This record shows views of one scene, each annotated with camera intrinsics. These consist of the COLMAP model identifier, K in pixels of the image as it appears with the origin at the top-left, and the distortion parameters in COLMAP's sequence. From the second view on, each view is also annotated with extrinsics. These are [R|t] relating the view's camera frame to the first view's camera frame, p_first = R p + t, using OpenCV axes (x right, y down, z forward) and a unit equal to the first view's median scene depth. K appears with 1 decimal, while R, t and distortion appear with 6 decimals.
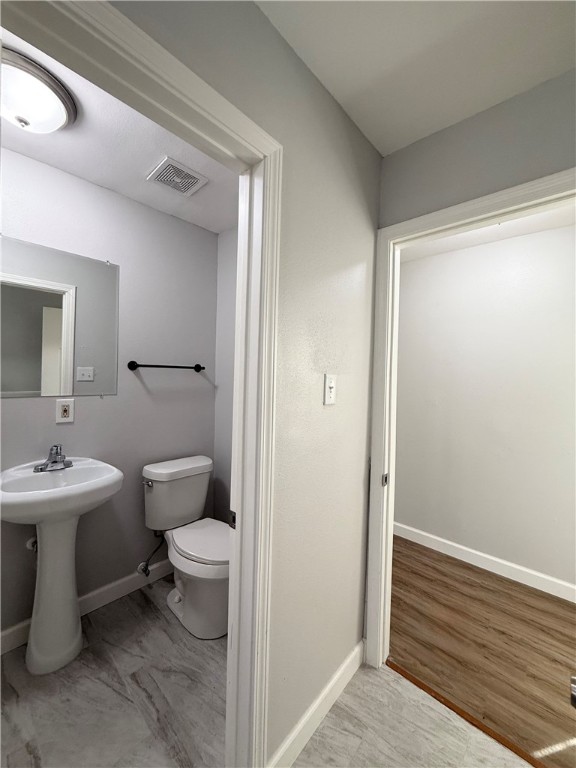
lens RADIAL K [[304.5, 0, 288.0], [0, 304.5, 384.0], [0, 0, 1]] dist [0.000815, 0.000763]
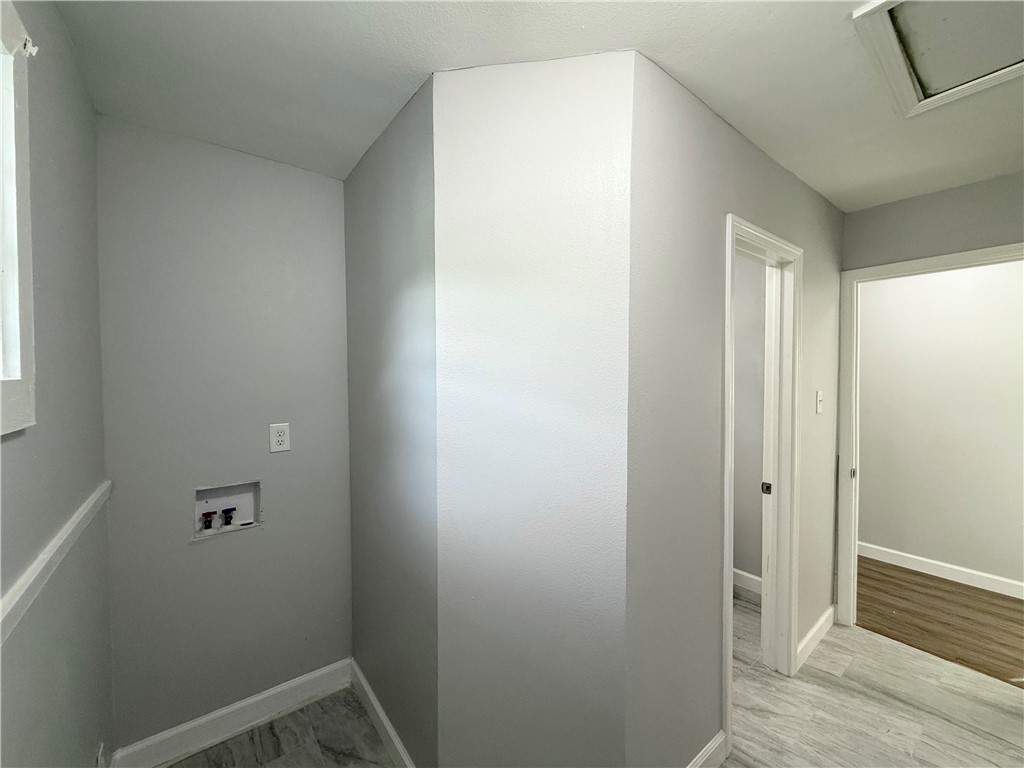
lens RADIAL K [[406.0, 0, 512.0], [0, 406.0, 384.0], [0, 0, 1]] dist [0.000815, 0.000763]
pose [[0.984026, -0.023351, -0.176489, -0.733789], [0.023403, 0.999725, -0.001787, -0.076058], [0.176482, -0.002372, 0.984301, -0.852964]]
